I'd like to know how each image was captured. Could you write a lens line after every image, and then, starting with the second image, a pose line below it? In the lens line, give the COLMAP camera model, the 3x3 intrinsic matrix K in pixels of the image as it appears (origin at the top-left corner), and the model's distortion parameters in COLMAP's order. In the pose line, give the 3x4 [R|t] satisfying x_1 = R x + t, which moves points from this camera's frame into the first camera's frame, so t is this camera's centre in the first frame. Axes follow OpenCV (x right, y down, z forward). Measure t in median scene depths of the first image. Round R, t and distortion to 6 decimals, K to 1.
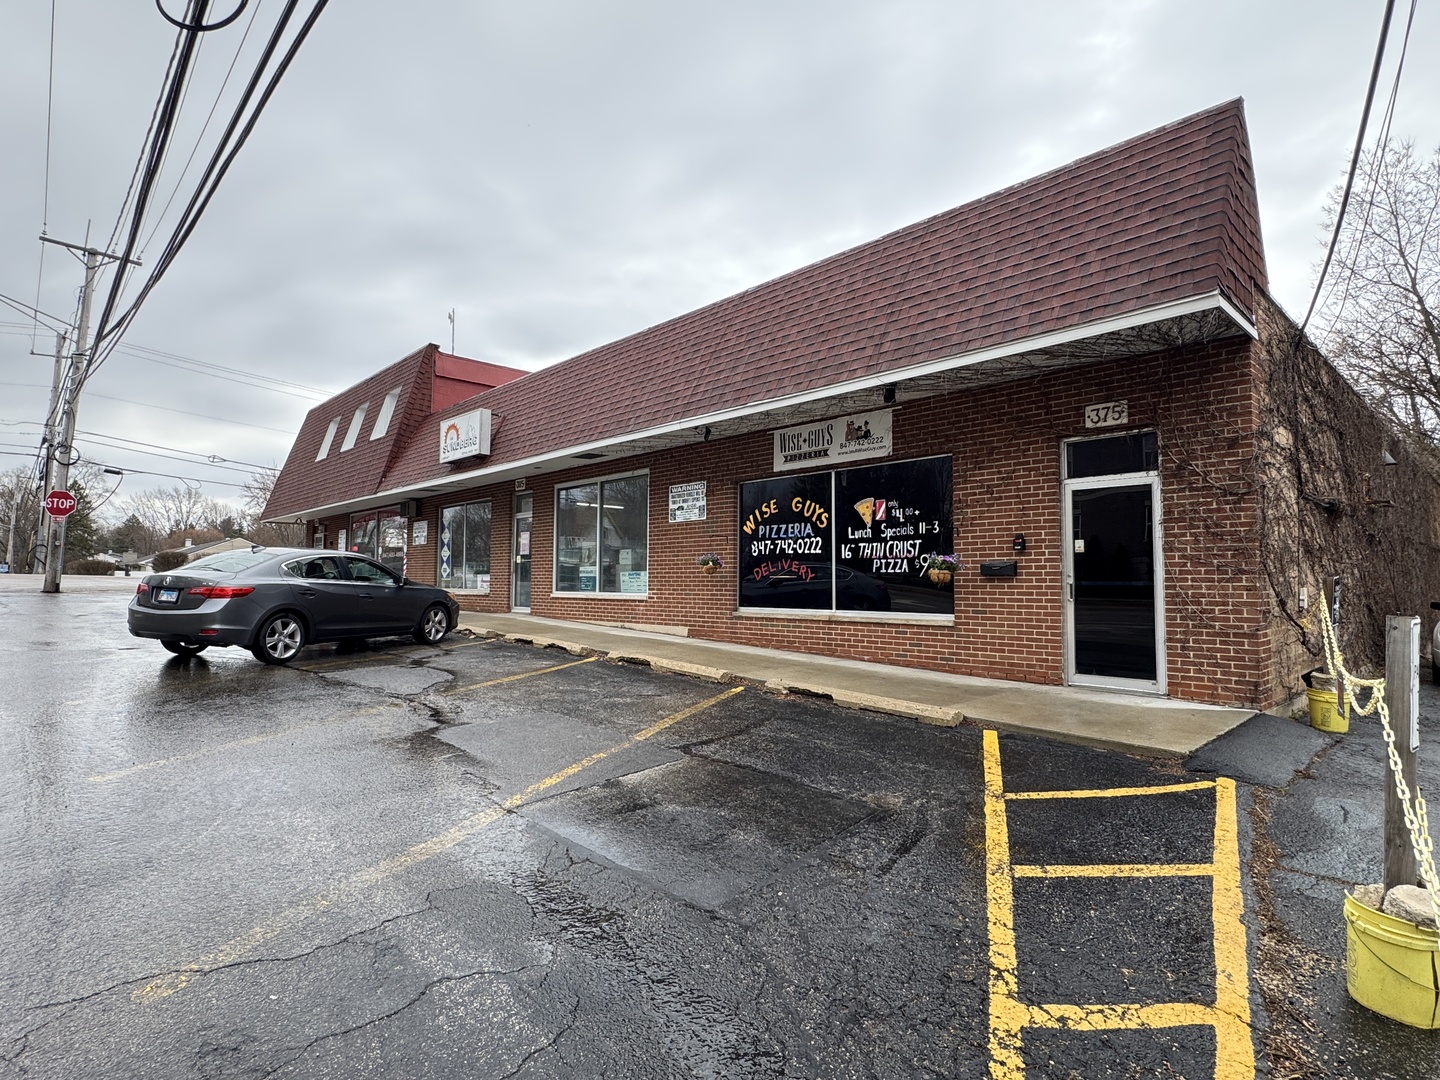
lens RADIAL K [[758.2, 0, 720.2], [0, 758.2, 541.5], [0, 0, 1]] dist [-0.004654, -0.000242]
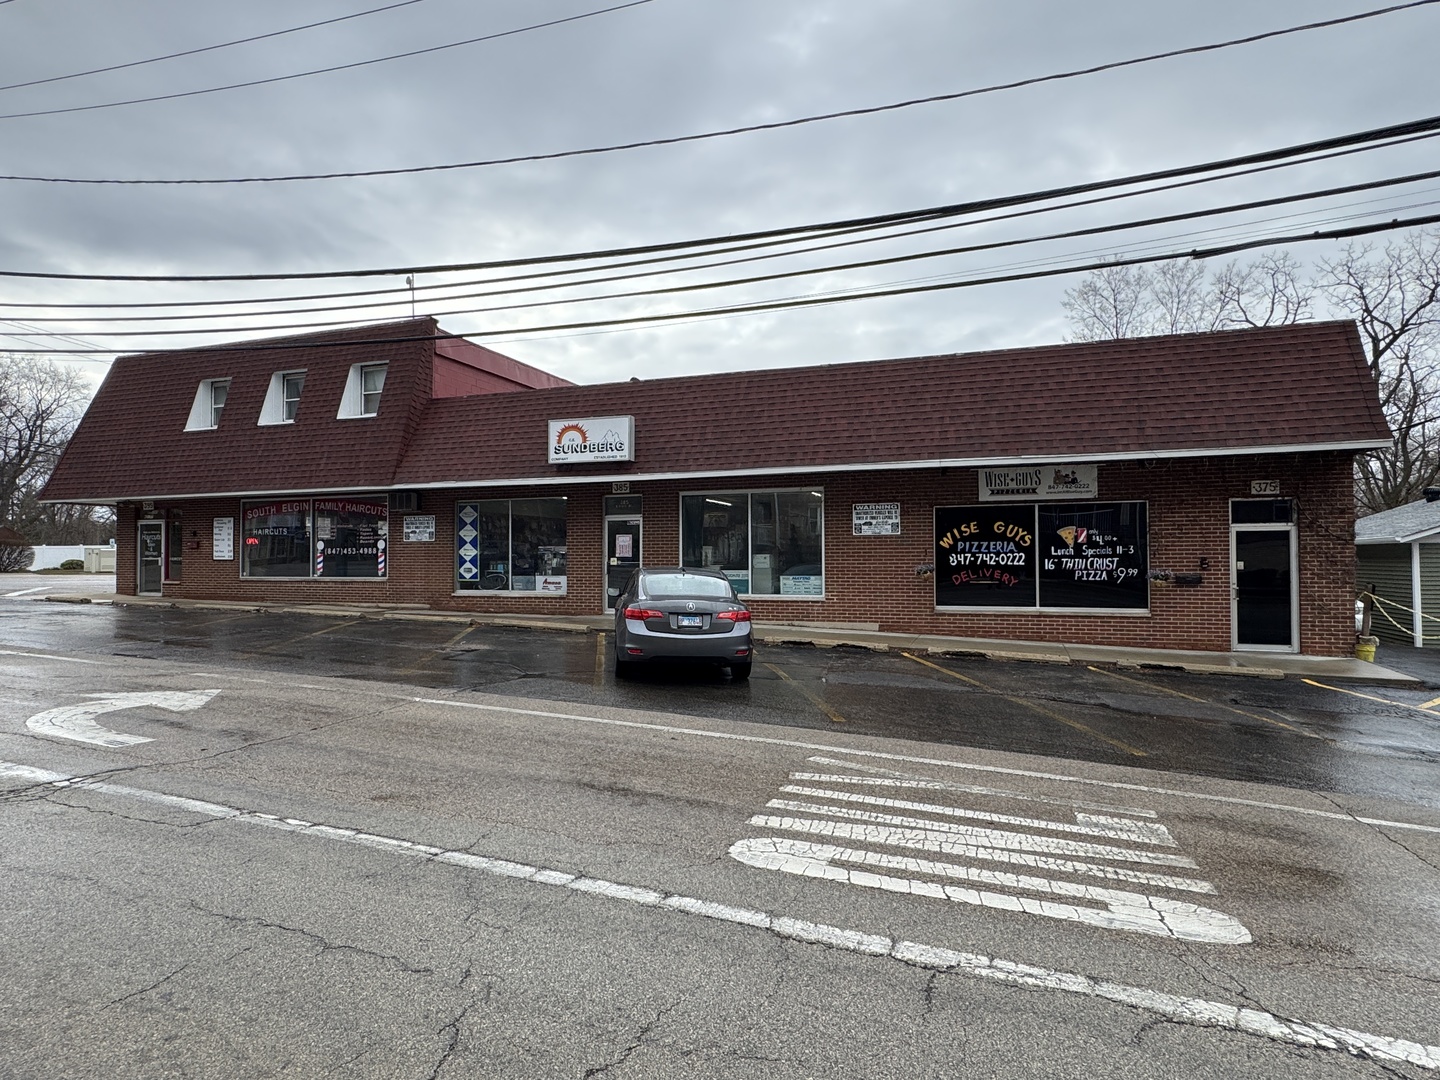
lens RADIAL K [[793.0, 0, 716.8], [0, 793.0, 538.5], [0, 0, 1]] dist [0.001988, 0.000618]
pose [[0.888212, 0.002236, 0.459429, -1.020054], [-0.017150, 0.999453, 0.028293, -0.063329], [-0.459114, -0.033010, 0.887764, 0.004087]]
